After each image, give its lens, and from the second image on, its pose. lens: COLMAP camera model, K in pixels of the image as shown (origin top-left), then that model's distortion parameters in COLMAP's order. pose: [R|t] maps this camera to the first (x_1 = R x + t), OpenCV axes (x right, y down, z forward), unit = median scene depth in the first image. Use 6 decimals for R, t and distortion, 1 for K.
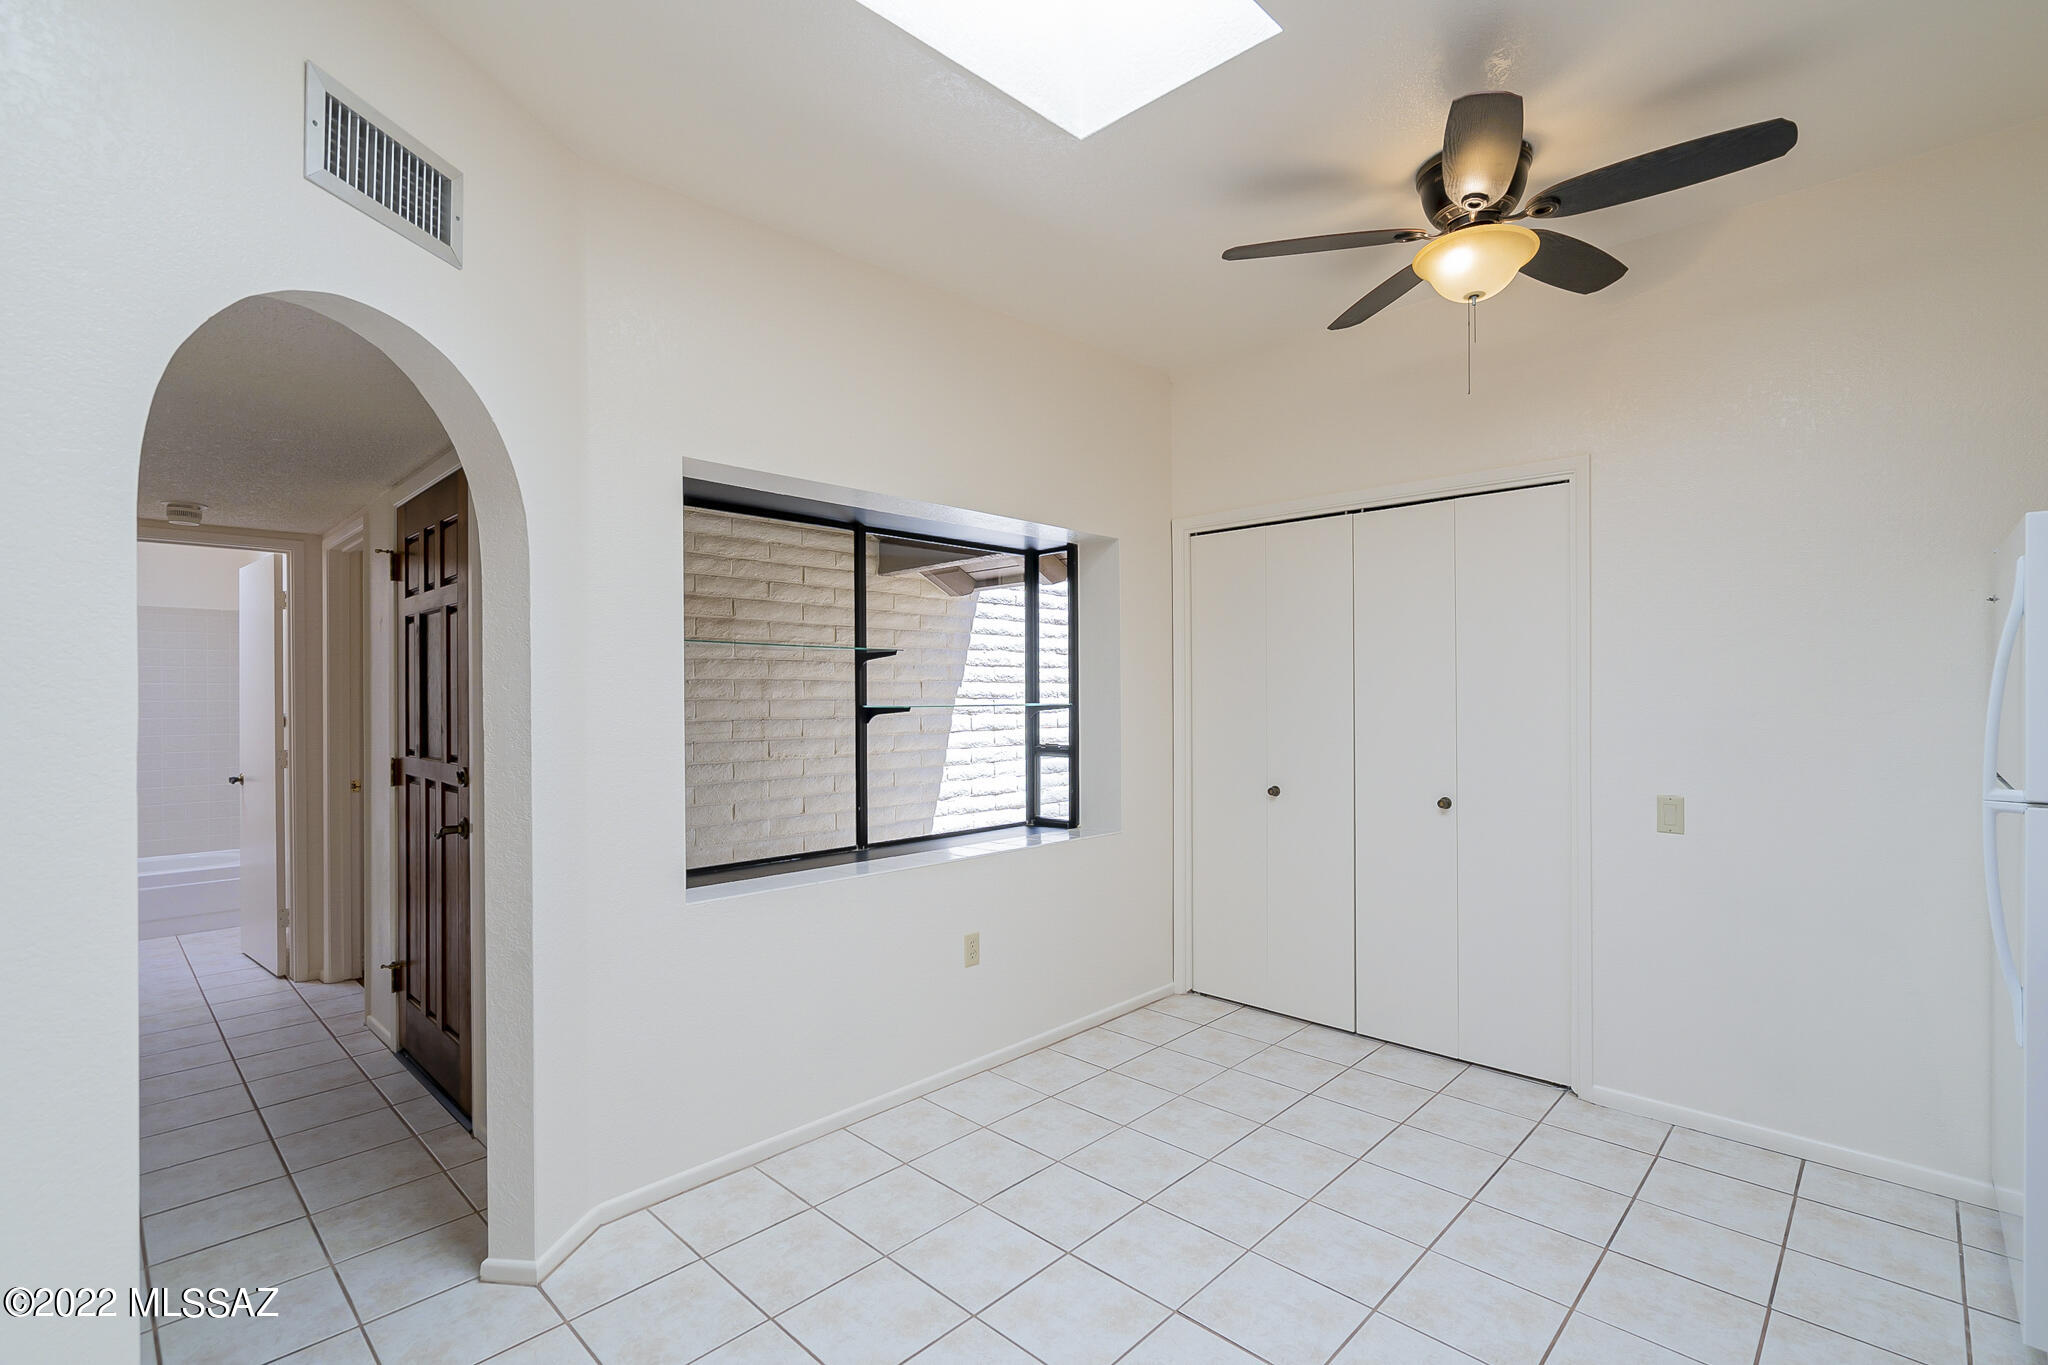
lens RADIAL K [[927.6, 0, 1023.9], [0, 927.6, 687.4], [0, 0, 1]] dist [-0.000214, -0.000289]
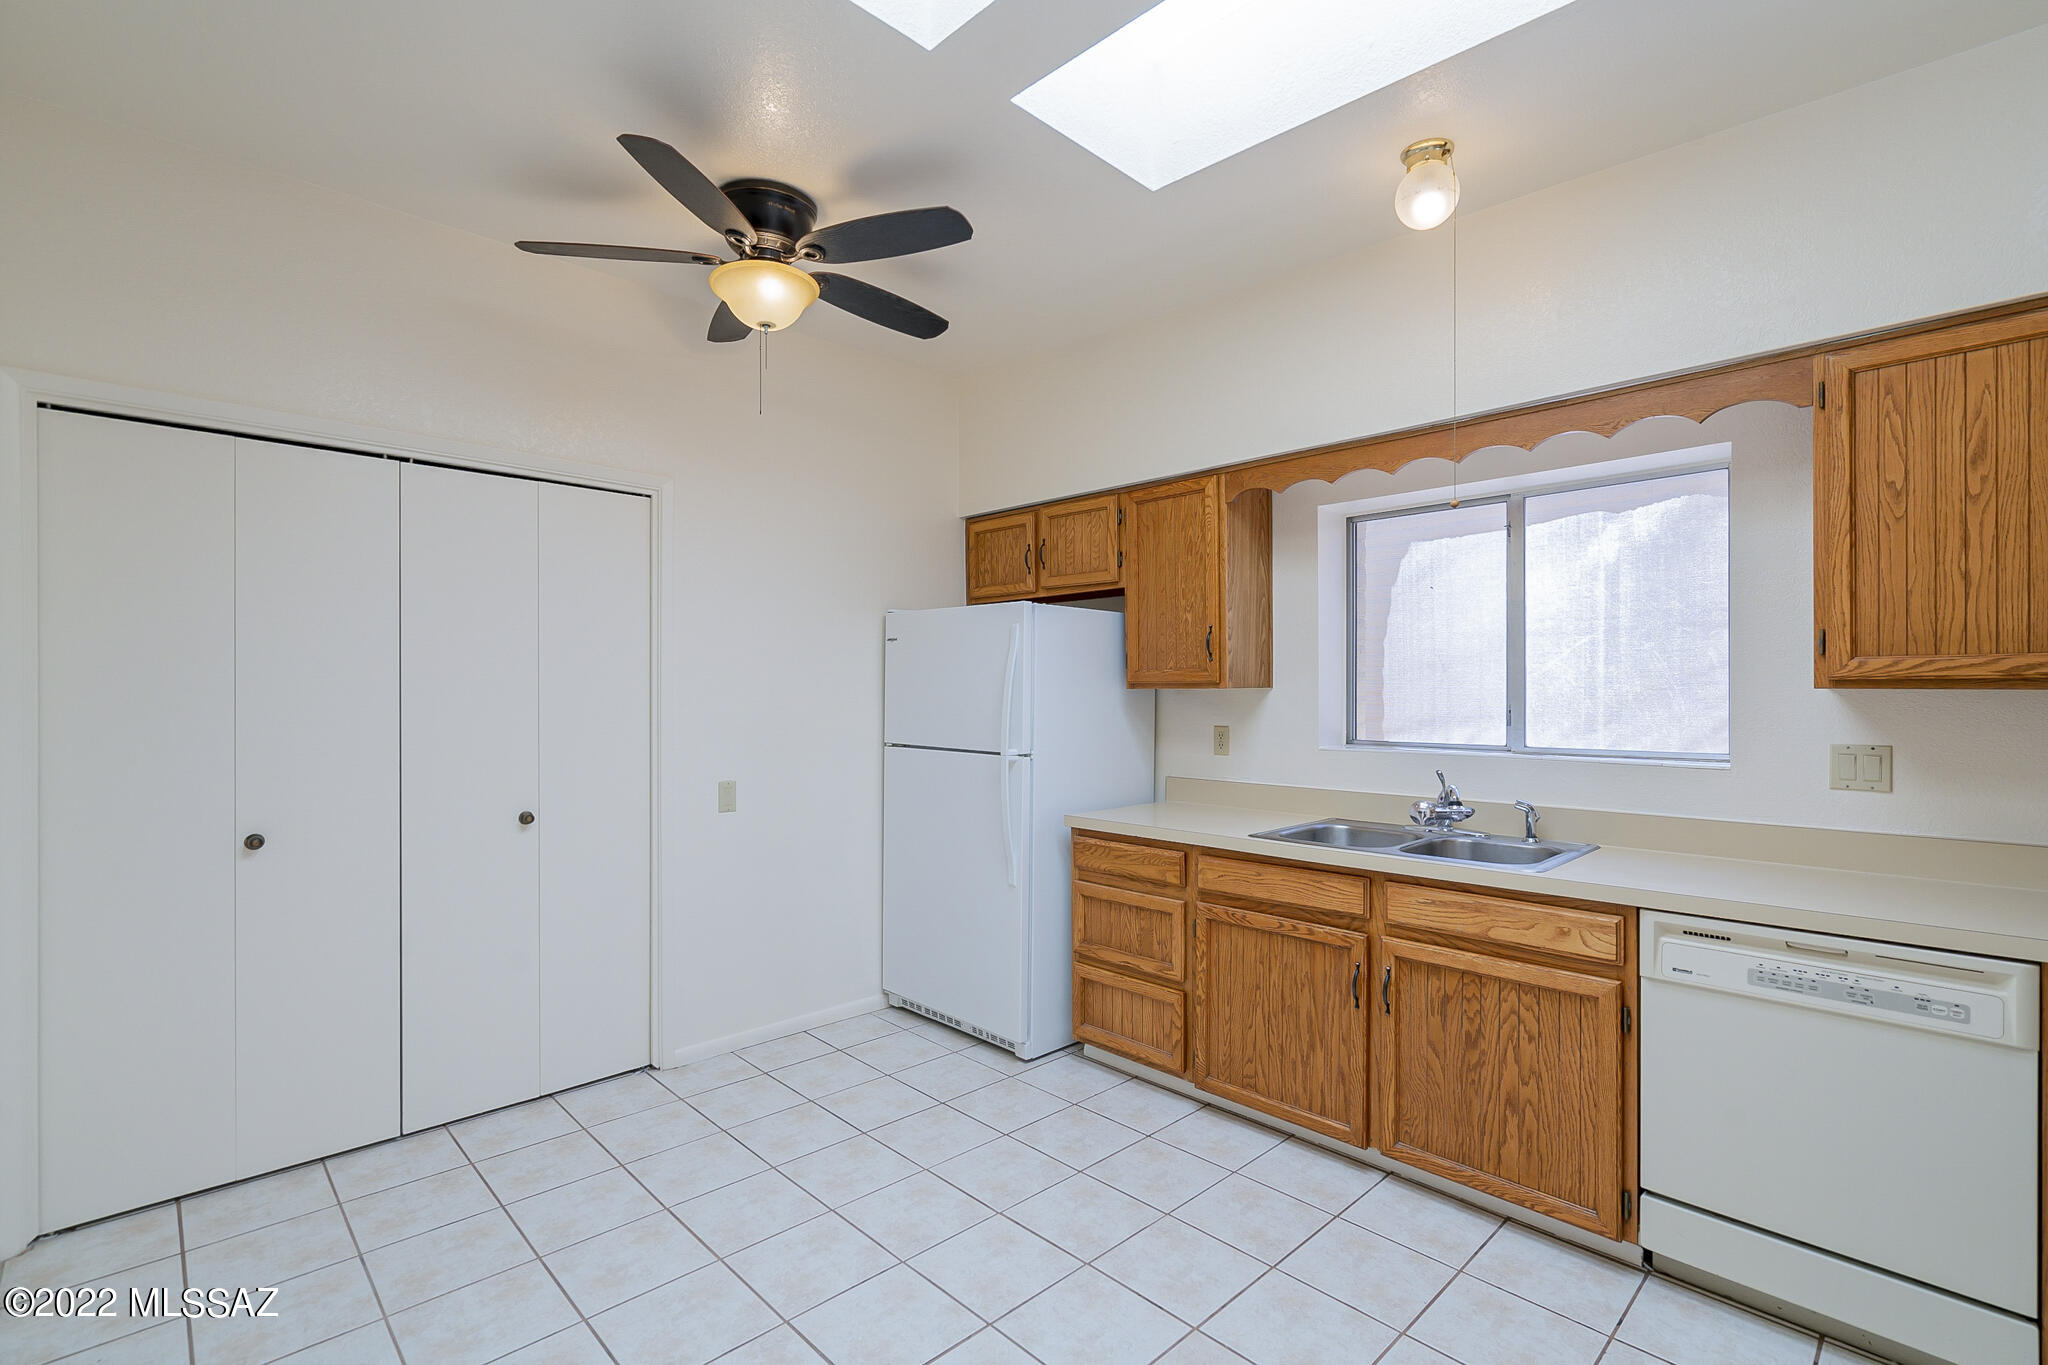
lens RADIAL K [[927.6, 0, 1024.1], [0, 927.6, 690.6], [0, 0, 1]] dist [-0.000214, -0.000289]
pose [[0.031347, 0.007201, 0.999483, -0.497313], [-0.010264, 0.999924, -0.006882, 0.003874], [-0.999456, -0.010043, 0.031418, 0.578168]]
